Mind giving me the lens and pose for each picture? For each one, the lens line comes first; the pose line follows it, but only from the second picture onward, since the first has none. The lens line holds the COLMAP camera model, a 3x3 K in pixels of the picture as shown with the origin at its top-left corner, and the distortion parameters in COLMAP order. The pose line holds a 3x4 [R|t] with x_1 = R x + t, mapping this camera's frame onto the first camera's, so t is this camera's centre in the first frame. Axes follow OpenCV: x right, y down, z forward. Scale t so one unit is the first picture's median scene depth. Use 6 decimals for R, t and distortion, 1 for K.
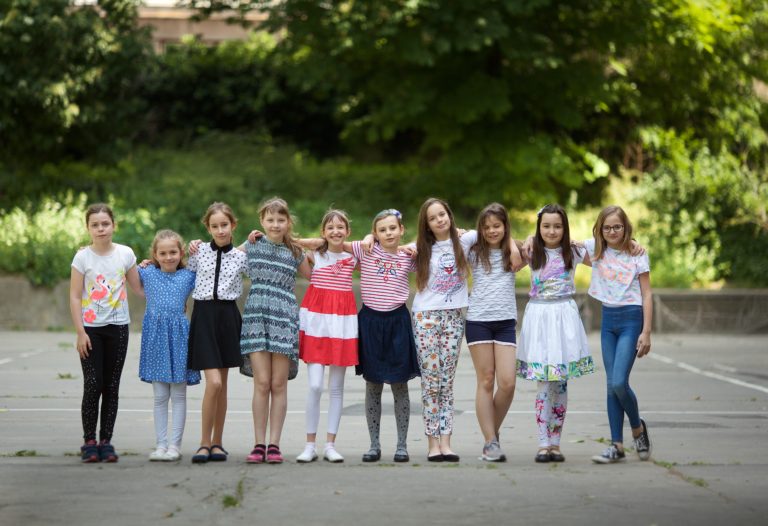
lens RADIAL K [[3073.5, 0, 384.0], [0, 3073.5, 263.0], [0, 0, 1]] dist [0.170482, 0.543328]
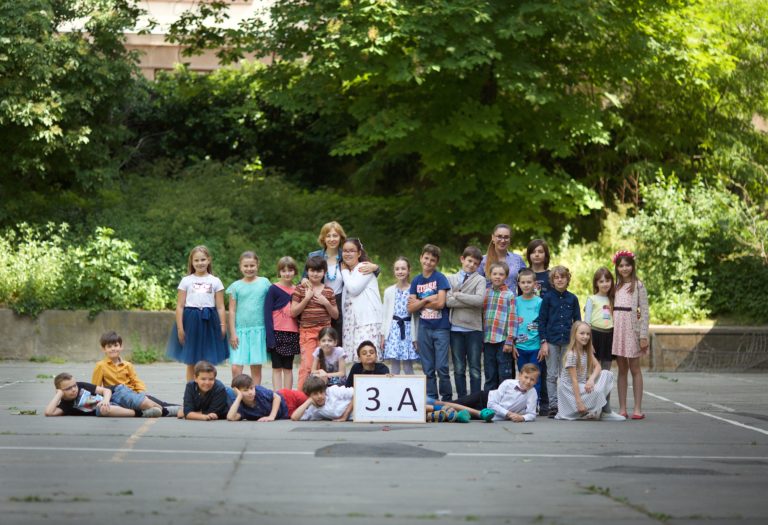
lens RADIAL K [[2998.5, 0, 384.0], [0, 2998.5, 262.5], [0, 0, 1]] dist [0.081011, 0.498554]
pose [[0.999957, 0.009260, -0.000955, 0.003901], [-0.009270, 0.999897, -0.010952, -0.000044], [0.000854, 0.010961, 0.999940, 0.044729]]
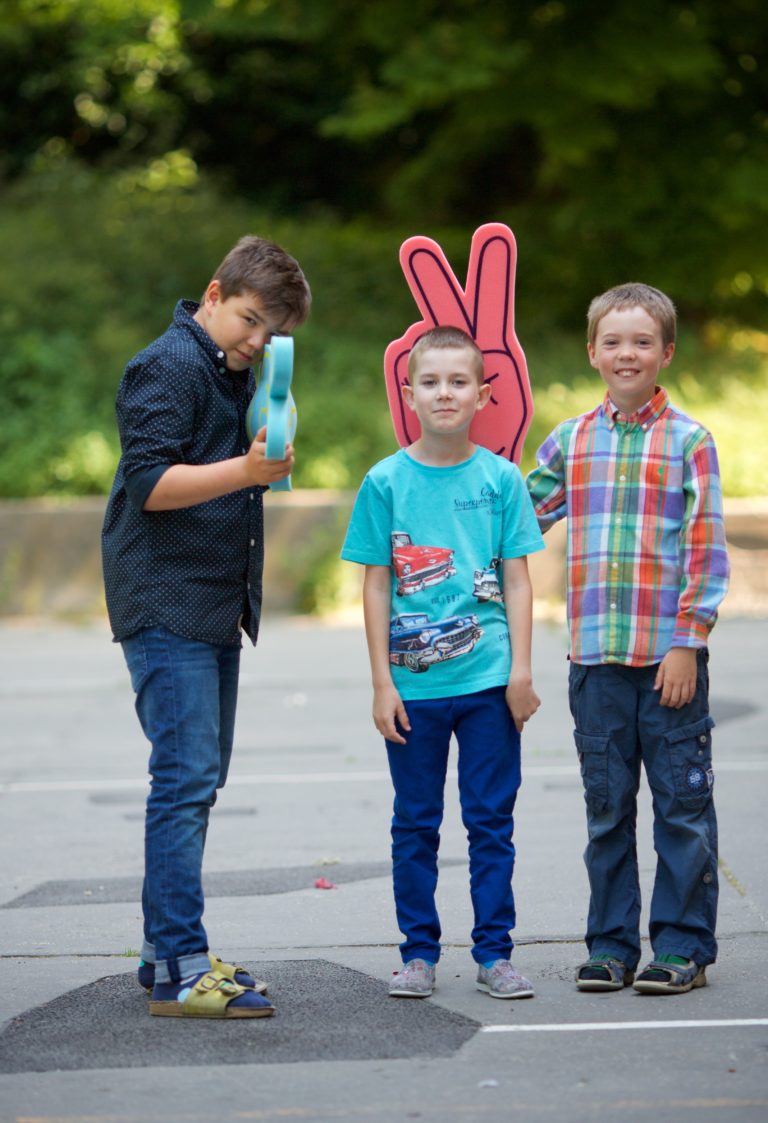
lens RADIAL K [[4793.6, 0, 384.0], [0, 4793.6, 561.5], [0, 0, 1]] dist [0.166554, -2.603430]
pose [[0.998877, -0.027384, -0.038675, 0.018516], [0.028411, 0.999251, 0.026259, -0.002593], [0.037927, -0.027328, 0.998907, 0.345657]]
